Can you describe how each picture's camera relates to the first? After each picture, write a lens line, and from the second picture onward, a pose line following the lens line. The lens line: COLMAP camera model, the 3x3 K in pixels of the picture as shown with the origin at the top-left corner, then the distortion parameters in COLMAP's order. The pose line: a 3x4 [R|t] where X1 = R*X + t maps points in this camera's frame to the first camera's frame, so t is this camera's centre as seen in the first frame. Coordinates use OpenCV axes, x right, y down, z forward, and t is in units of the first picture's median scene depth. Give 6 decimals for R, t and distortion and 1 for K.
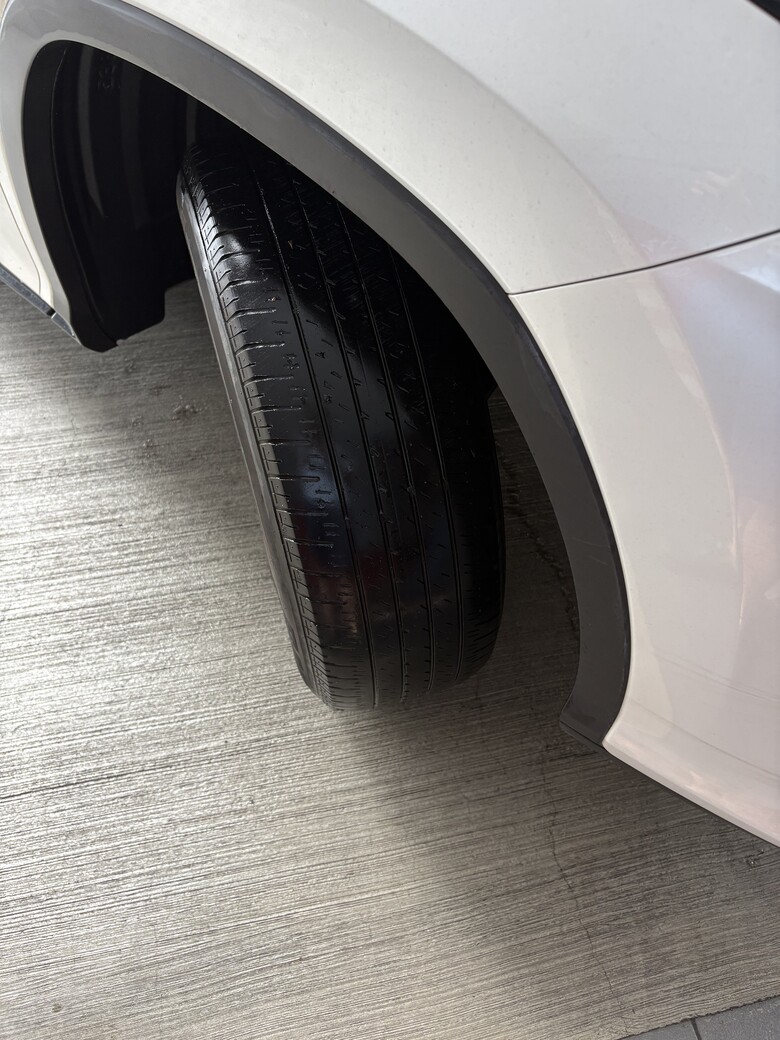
lens RADIAL K [[777.4, 0, 390.0], [0, 777.4, 520.0], [0, 0, 1]] dist [0.003558, -0.010299]
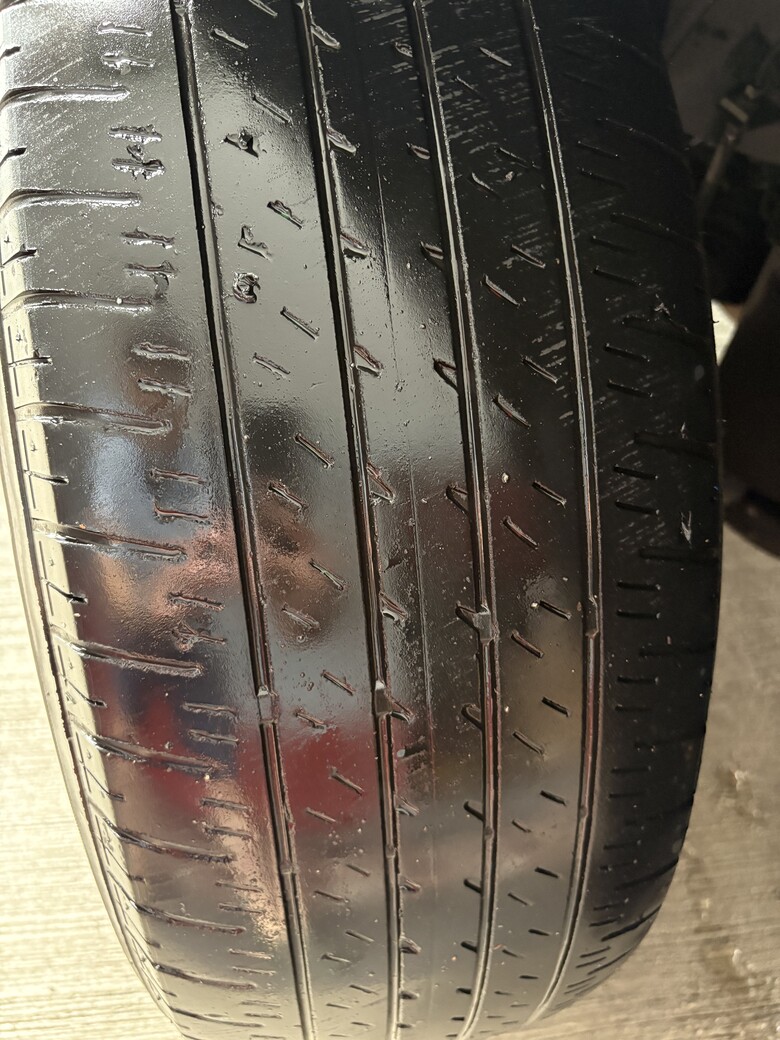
lens RADIAL K [[777.4, 0, 390.0], [0, 777.4, 520.0], [0, 0, 1]] dist [0.003558, -0.010299]
pose [[0.993011, 0.117849, -0.006355, -0.013347], [-0.117998, 0.990337, -0.072869, -0.052039], [-0.002294, 0.073110, 0.997321, 0.683946]]
